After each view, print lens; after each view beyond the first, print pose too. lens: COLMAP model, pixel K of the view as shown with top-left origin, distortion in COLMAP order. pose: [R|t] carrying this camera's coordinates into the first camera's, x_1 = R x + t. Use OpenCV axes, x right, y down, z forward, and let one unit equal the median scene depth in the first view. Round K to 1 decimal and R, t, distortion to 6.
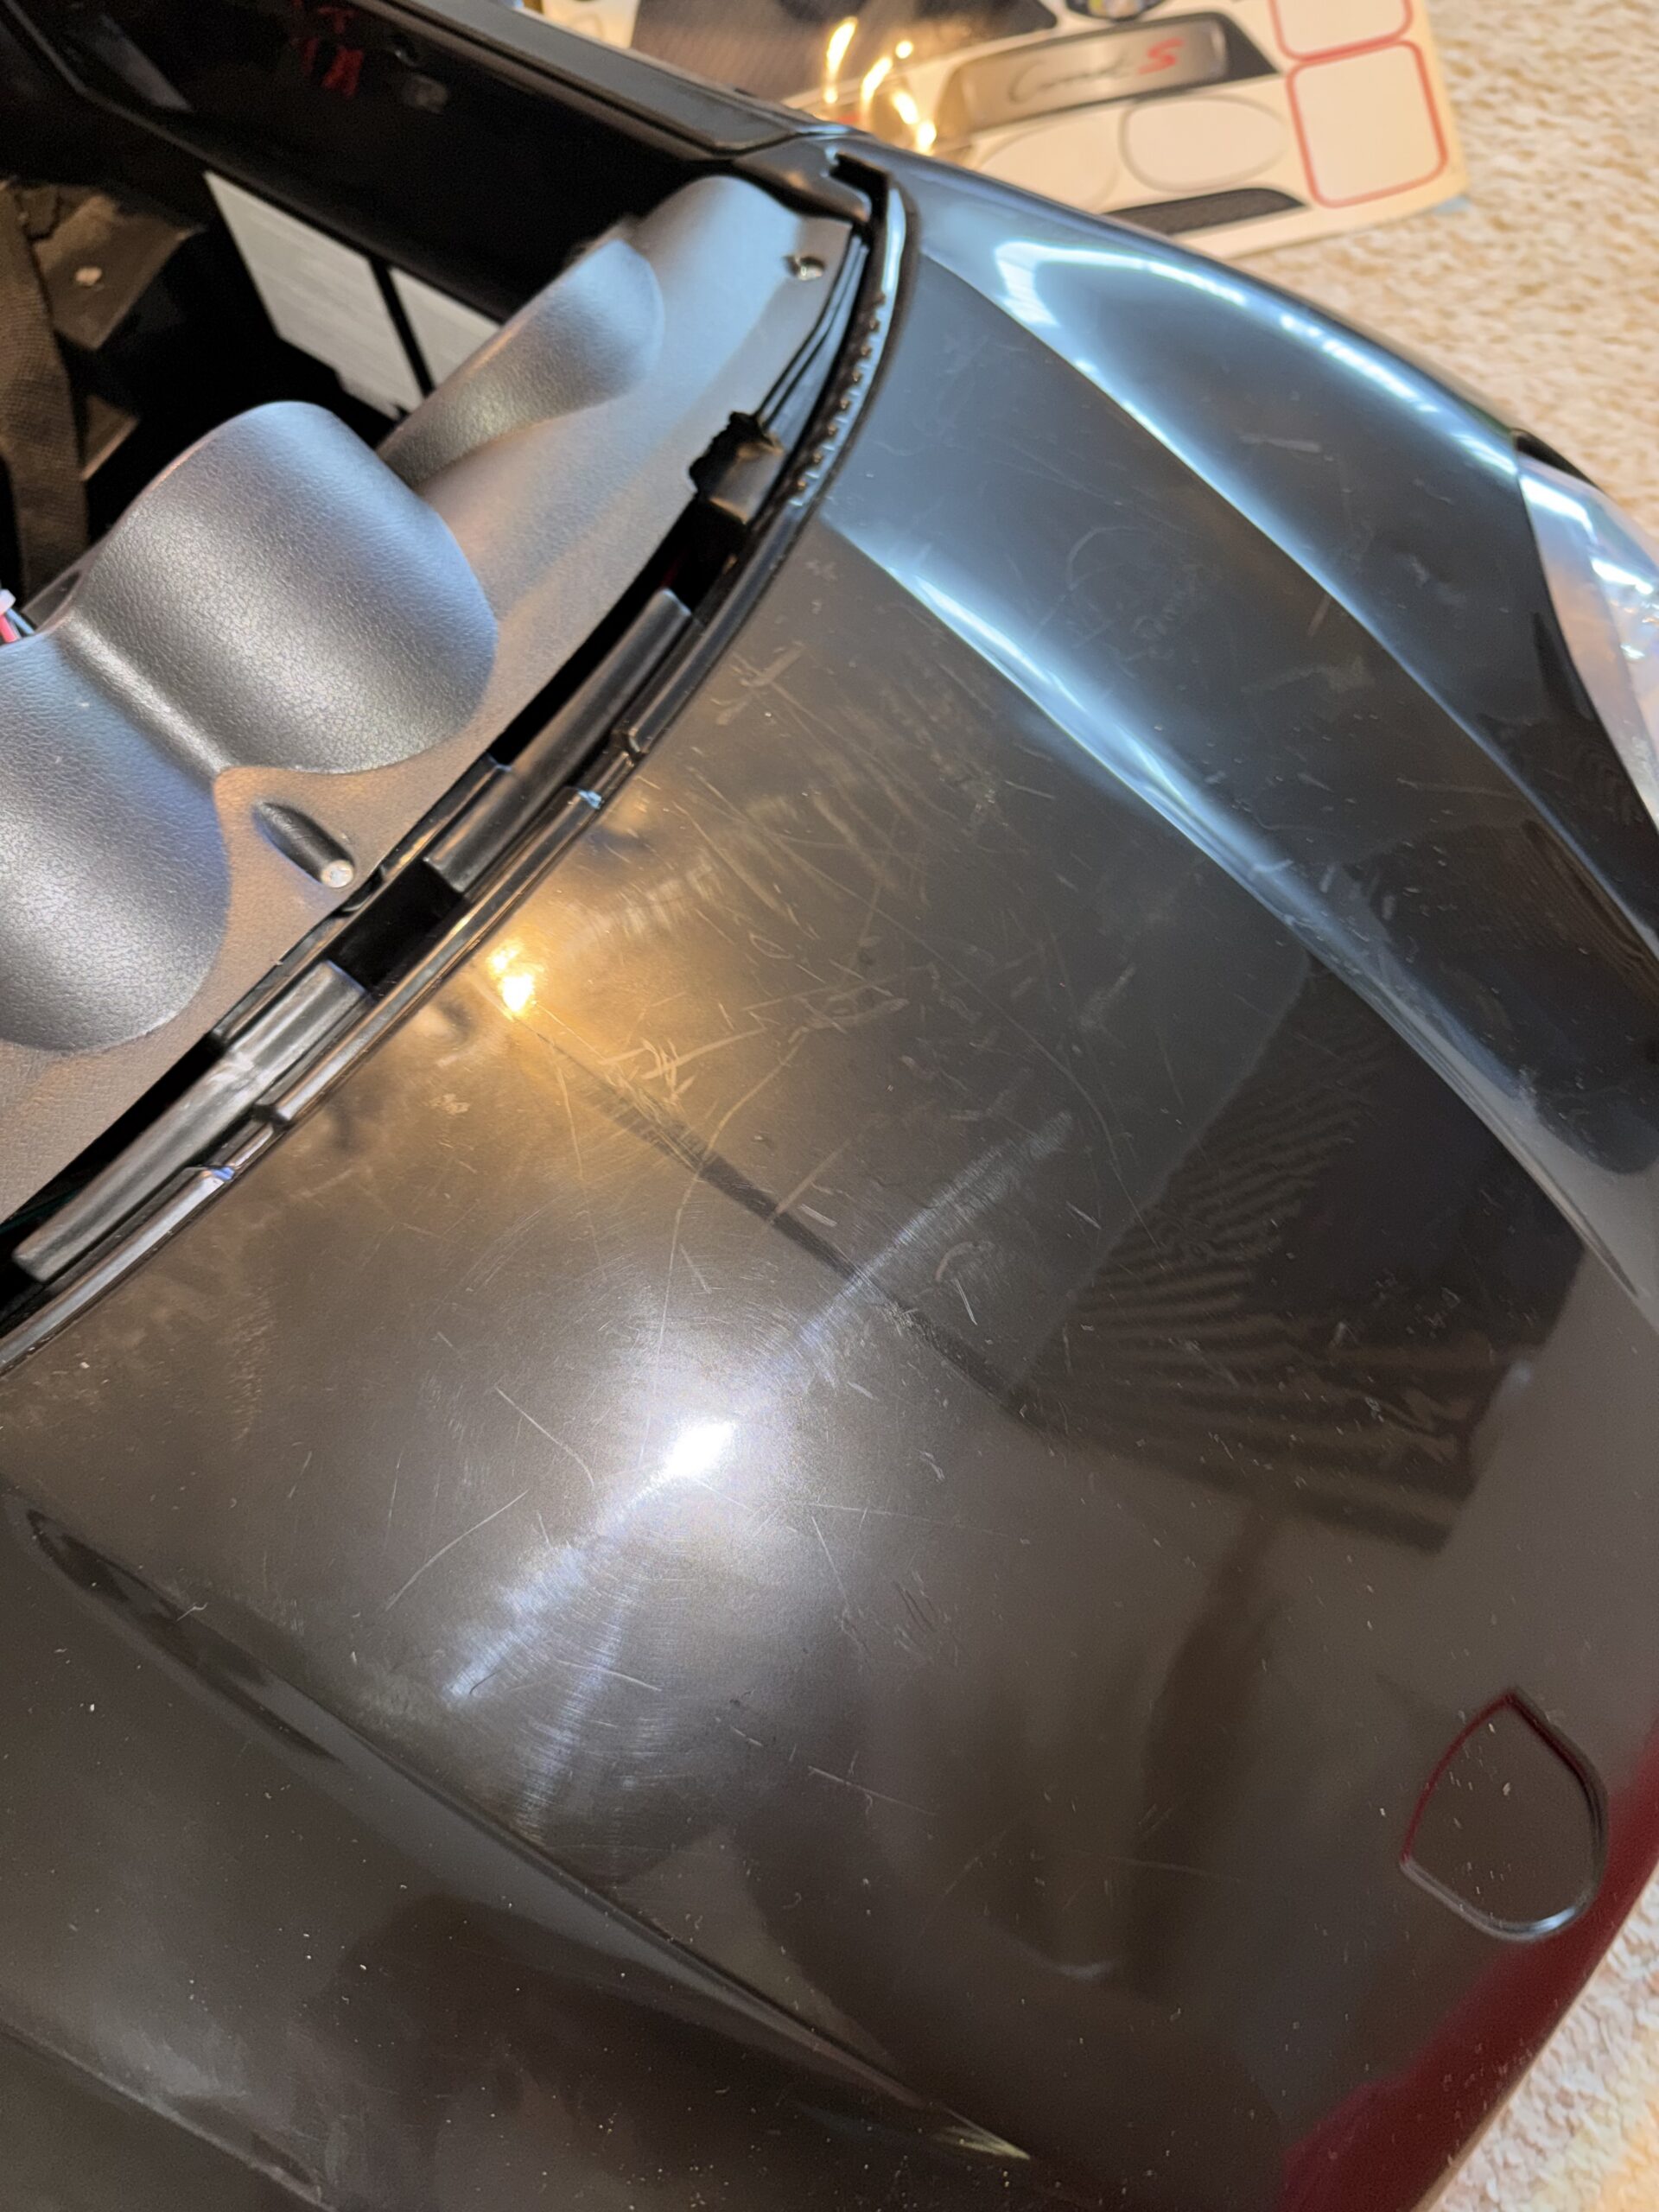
lens RADIAL K [[1564.0, 0, 850.4], [0, 1564.0, 1113.5], [0, 0, 1]] dist [0.000645, -0.007649]
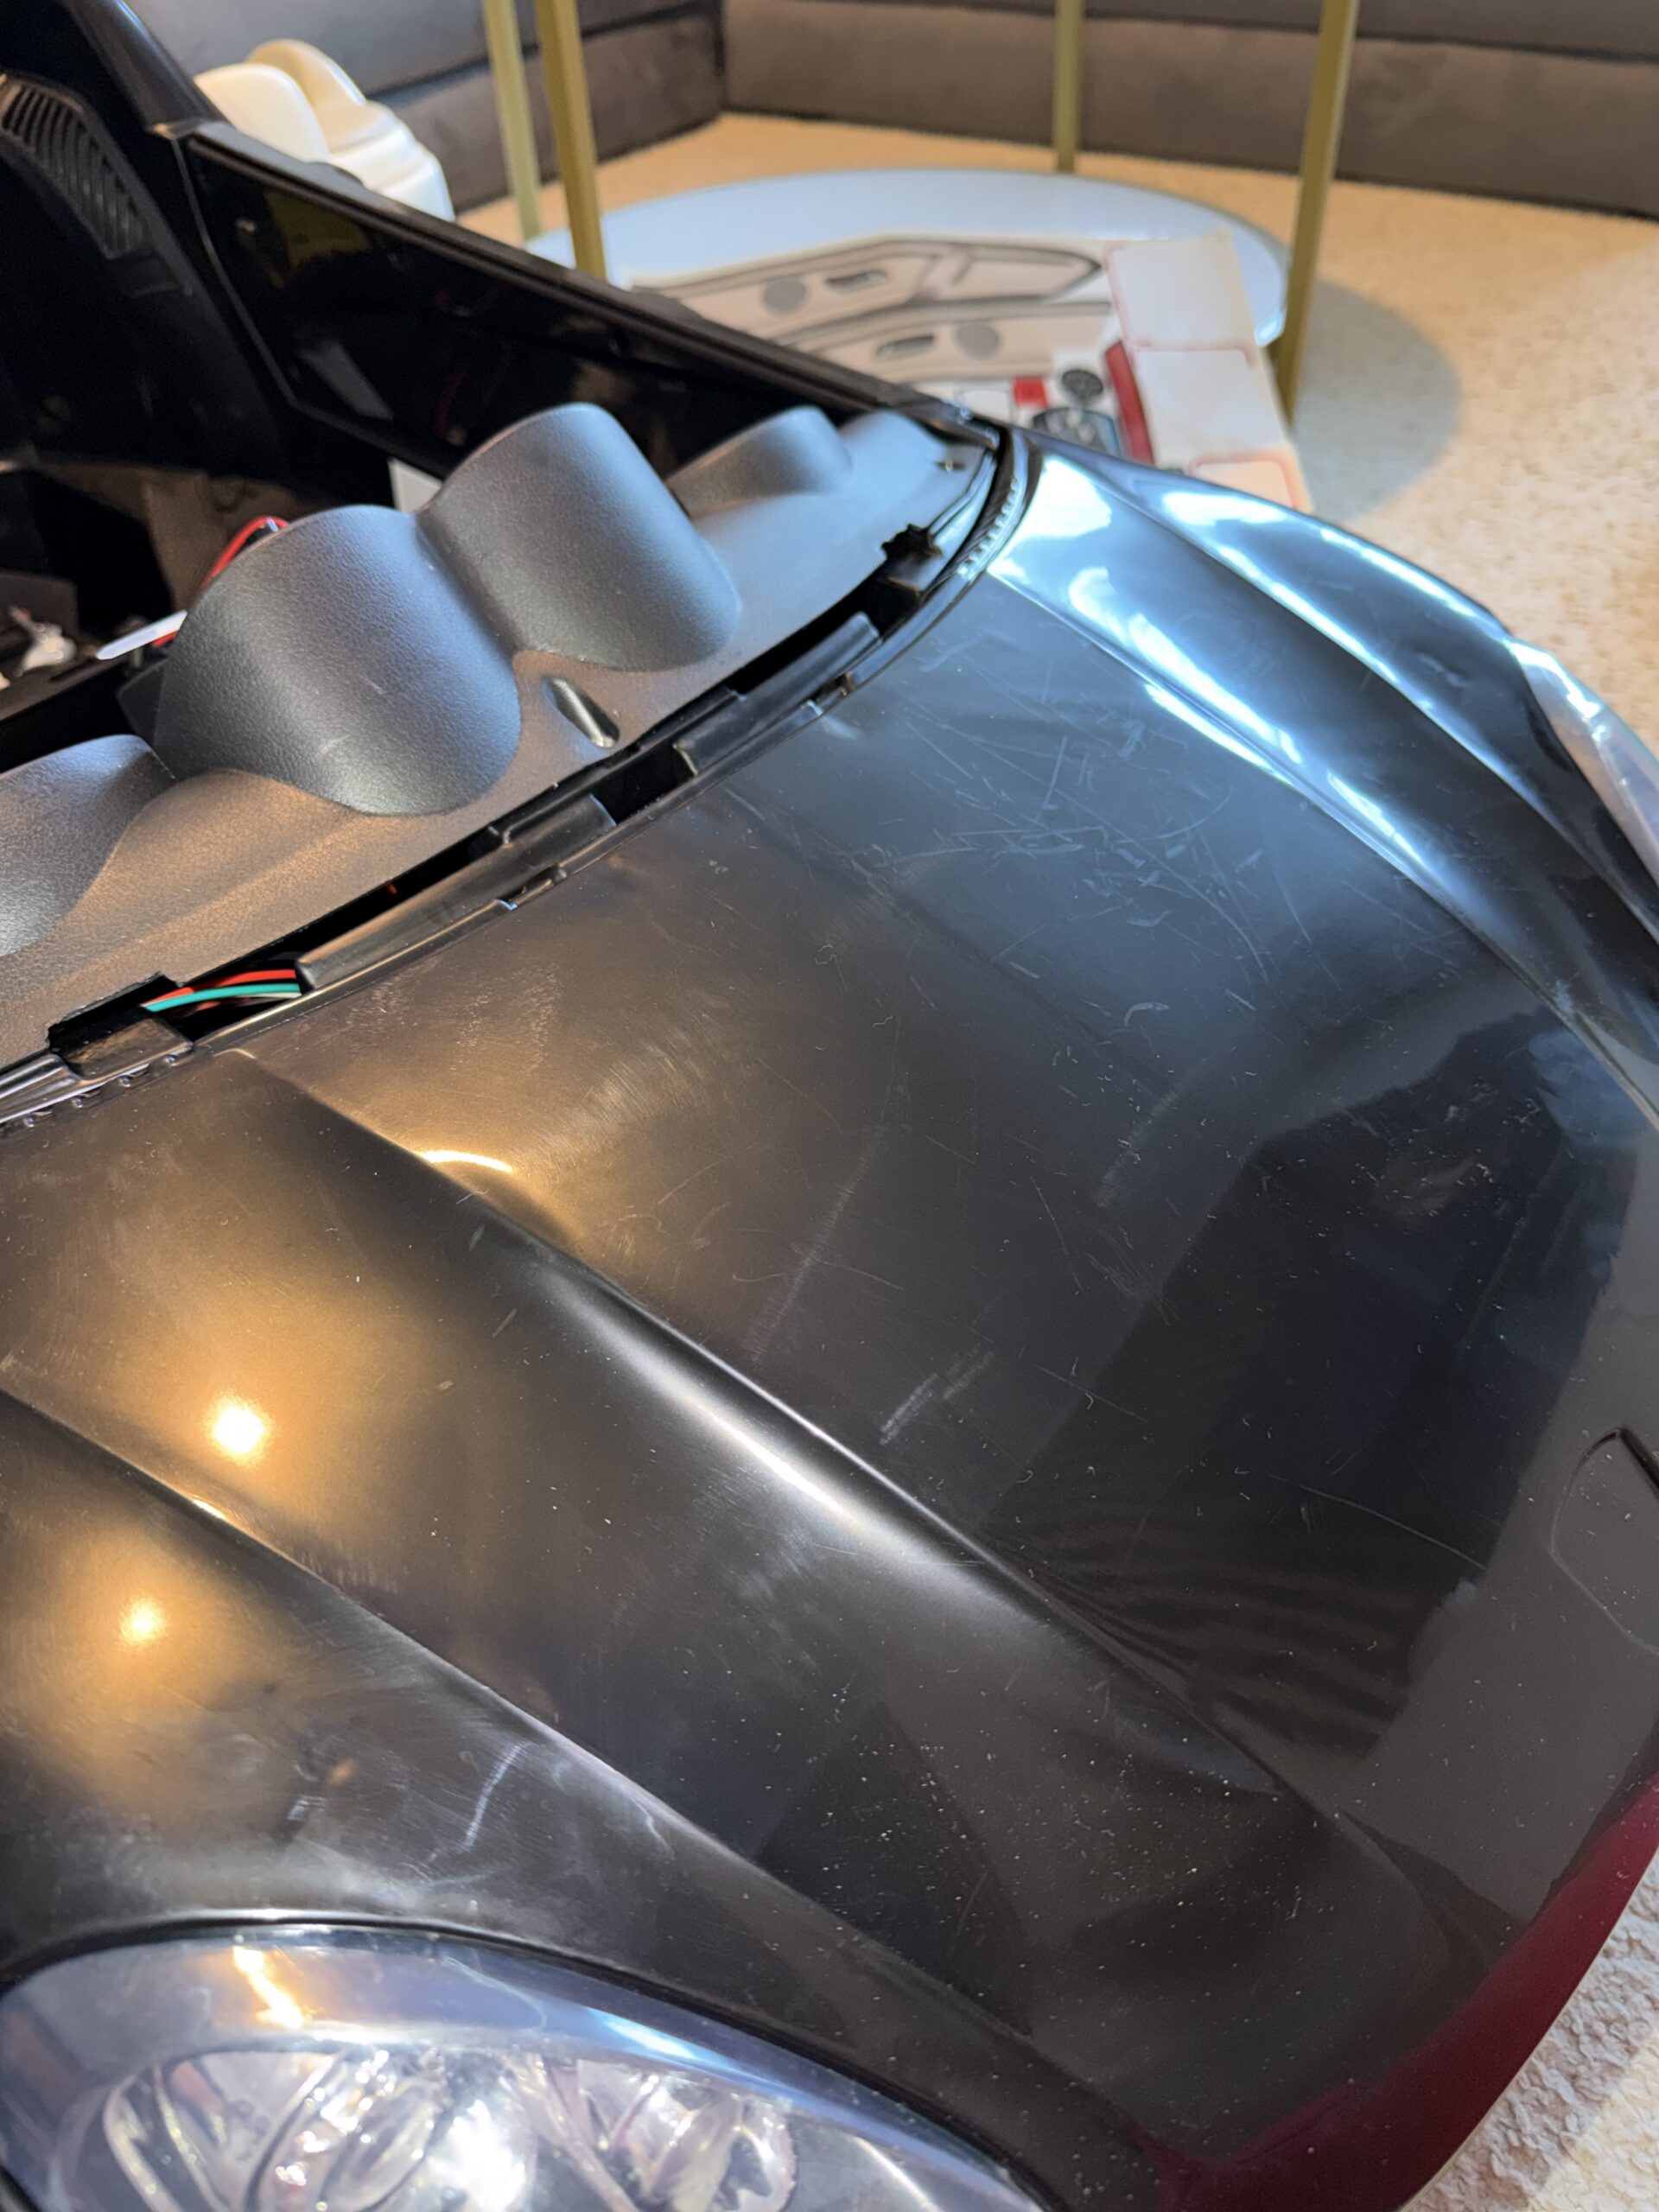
lens RADIAL K [[1564.0, 0, 810.5], [0, 1564.0, 1107.4], [0, 0, 1]] dist [0.000645, -0.007649]
pose [[0.991145, 0.103976, 0.082591, -0.219746], [-0.068811, 0.934133, -0.350230, 0.480615], [-0.113566, 0.341445, 0.933015, -0.043636]]
